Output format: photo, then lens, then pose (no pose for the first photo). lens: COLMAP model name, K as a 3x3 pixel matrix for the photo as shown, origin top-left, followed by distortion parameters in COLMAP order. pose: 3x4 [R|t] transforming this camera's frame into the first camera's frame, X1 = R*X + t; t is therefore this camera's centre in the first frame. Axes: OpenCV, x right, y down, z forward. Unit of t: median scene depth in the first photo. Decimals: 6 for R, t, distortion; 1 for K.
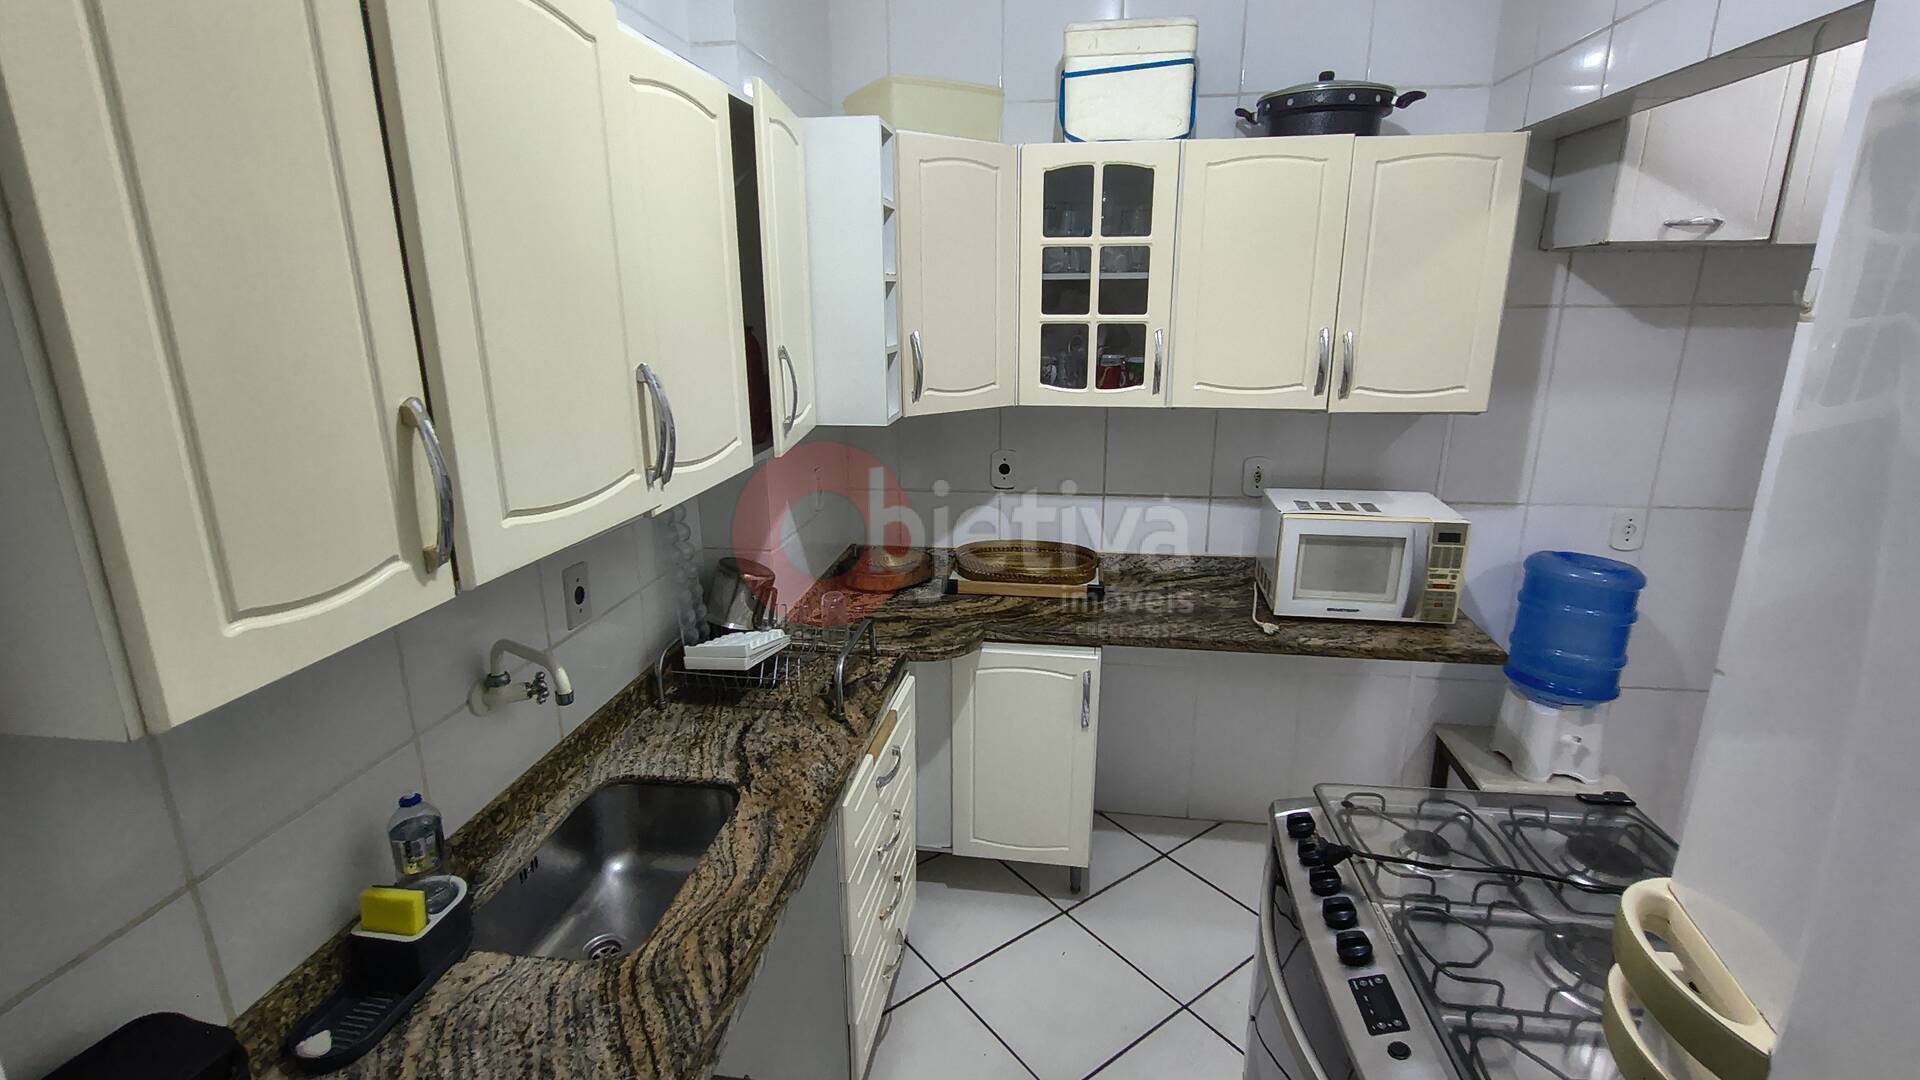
lens RADIAL K [[868.9, 0, 958.1], [0, 868.9, 531.3], [0, 0, 1]] dist [0.001659, 0.001212]
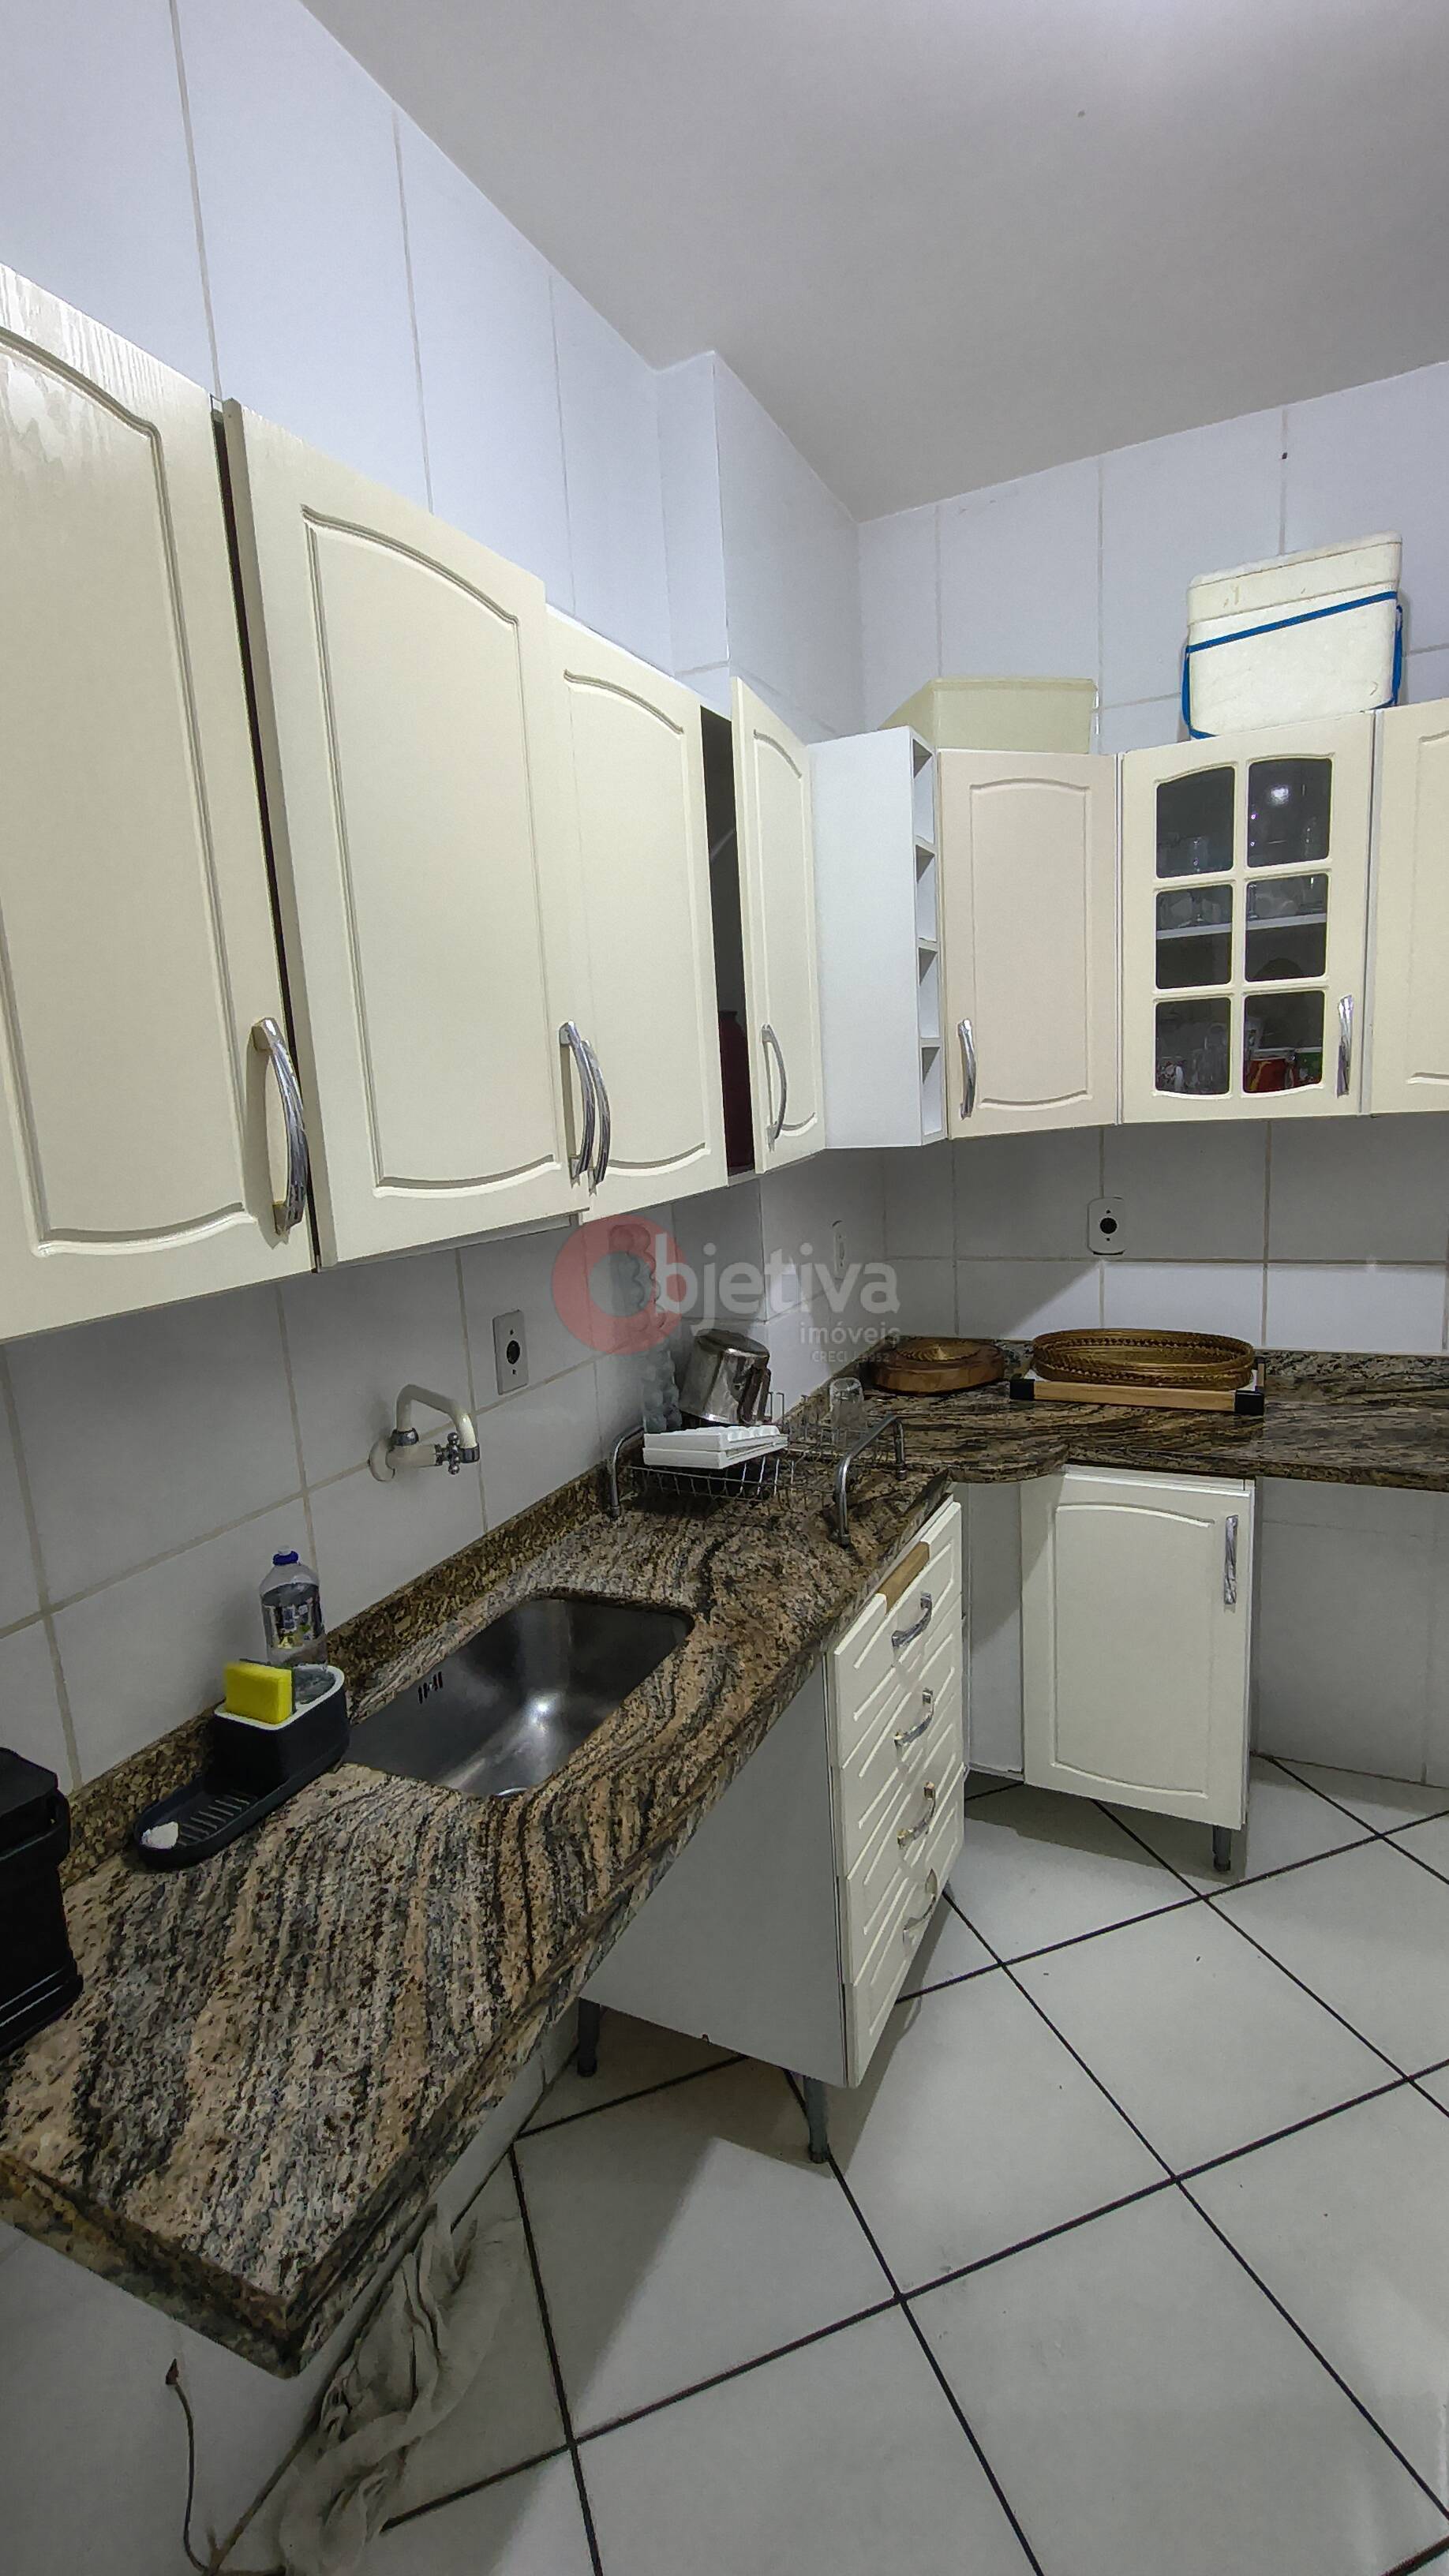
lens RADIAL K [[1165.8, 0, 711.7], [0, 1165.8, 1284.8], [0, 0, 1]] dist [0.001659, 0.001212]
pose [[0.952125, 0.001049, -0.305706, 0.045860], [-0.024929, 0.996930, -0.074219, 0.065592], [0.304690, 0.078287, 0.949229, 0.032567]]
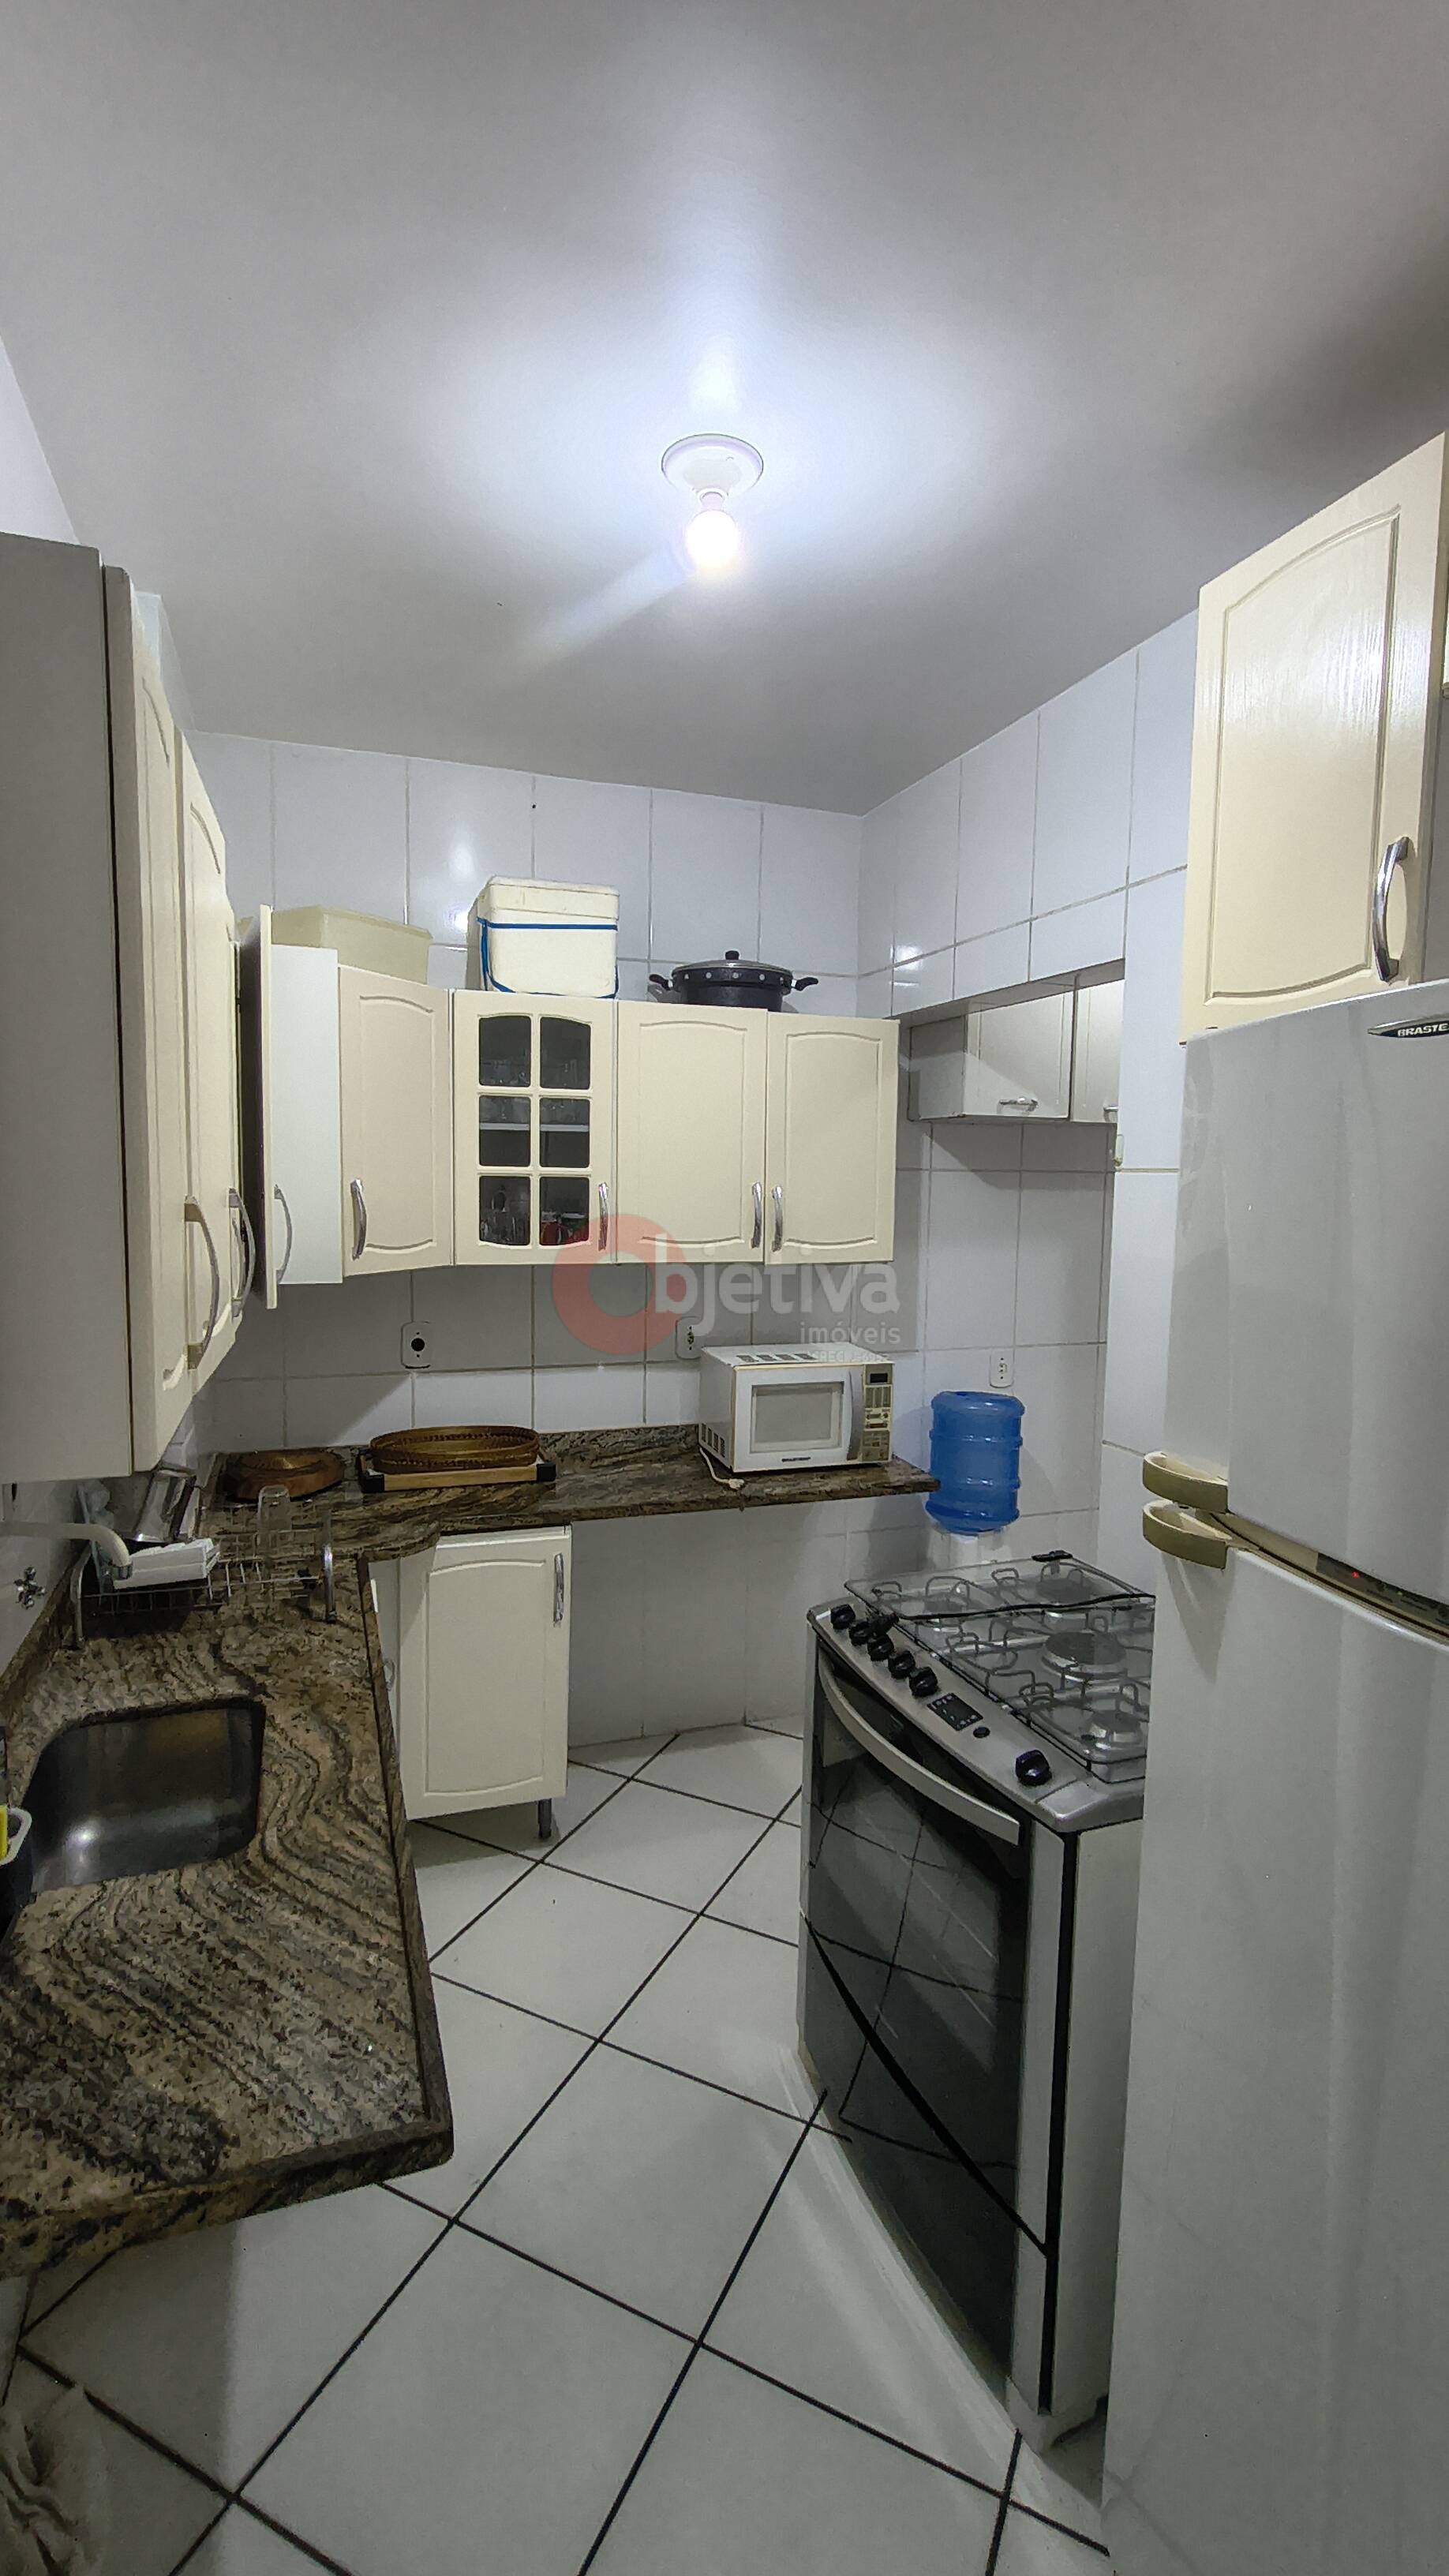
lens RADIAL K [[1165.8, 0, 711.7], [0, 1165.8, 1284.8], [0, 0, 1]] dist [0.001659, 0.001212]
pose [[0.890237, -0.024495, 0.454838, -0.263628], [0.100346, 0.984567, -0.143382, 0.080077], [-0.444306, 0.173285, 0.878956, -0.180746]]
